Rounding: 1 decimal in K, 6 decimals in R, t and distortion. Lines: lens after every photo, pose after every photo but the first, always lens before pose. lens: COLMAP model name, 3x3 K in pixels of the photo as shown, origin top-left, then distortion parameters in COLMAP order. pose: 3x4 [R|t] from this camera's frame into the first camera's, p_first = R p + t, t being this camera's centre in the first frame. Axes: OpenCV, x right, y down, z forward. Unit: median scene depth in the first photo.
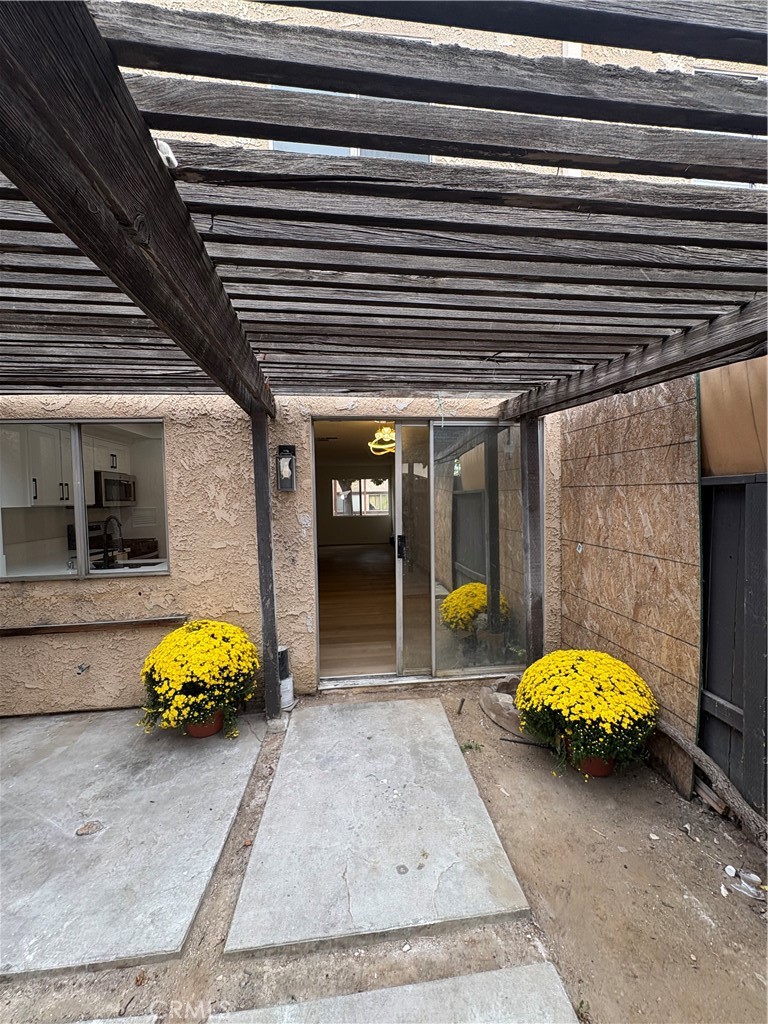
lens RADIAL K [[398.1, 0, 384.0], [0, 398.1, 512.0], [0, 0, 1]] dist [0.014322, 0.000187]
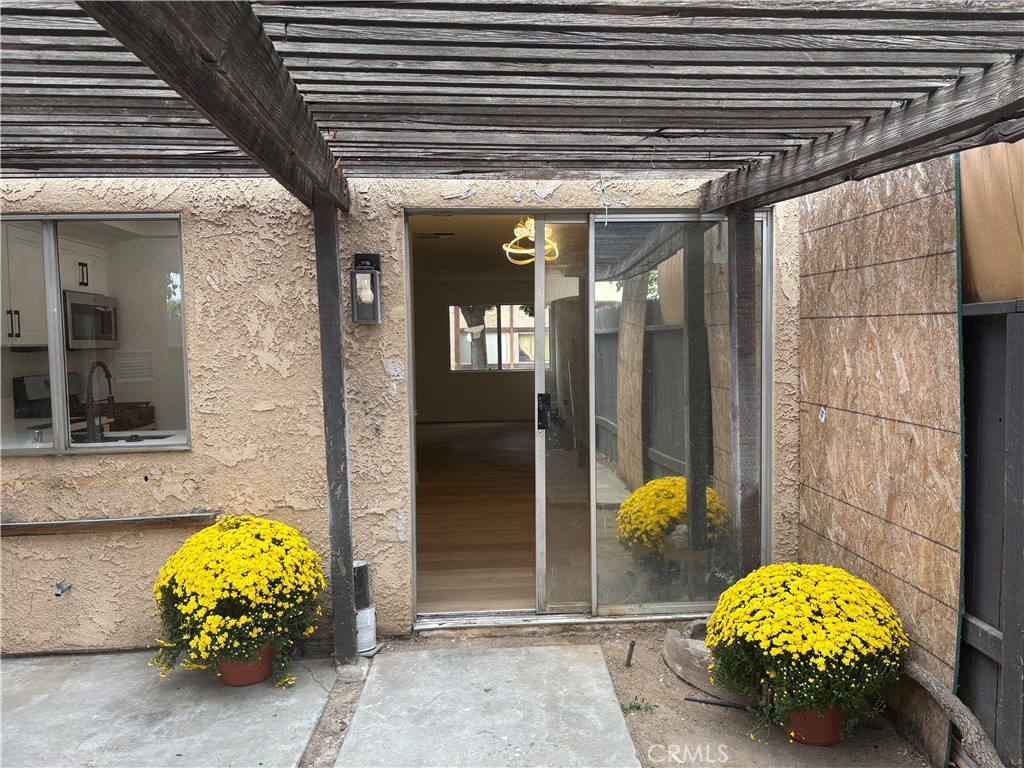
lens RADIAL K [[736.9, 0, 516.9], [0, 736.9, 378.4], [0, 0, 1]] dist [0.066164, -0.035504]
pose [[0.999185, 0.005179, -0.040020, 0.061887], [-0.004442, 0.999819, 0.018491, 0.015881], [0.040109, -0.018298, 0.999028, -0.247726]]
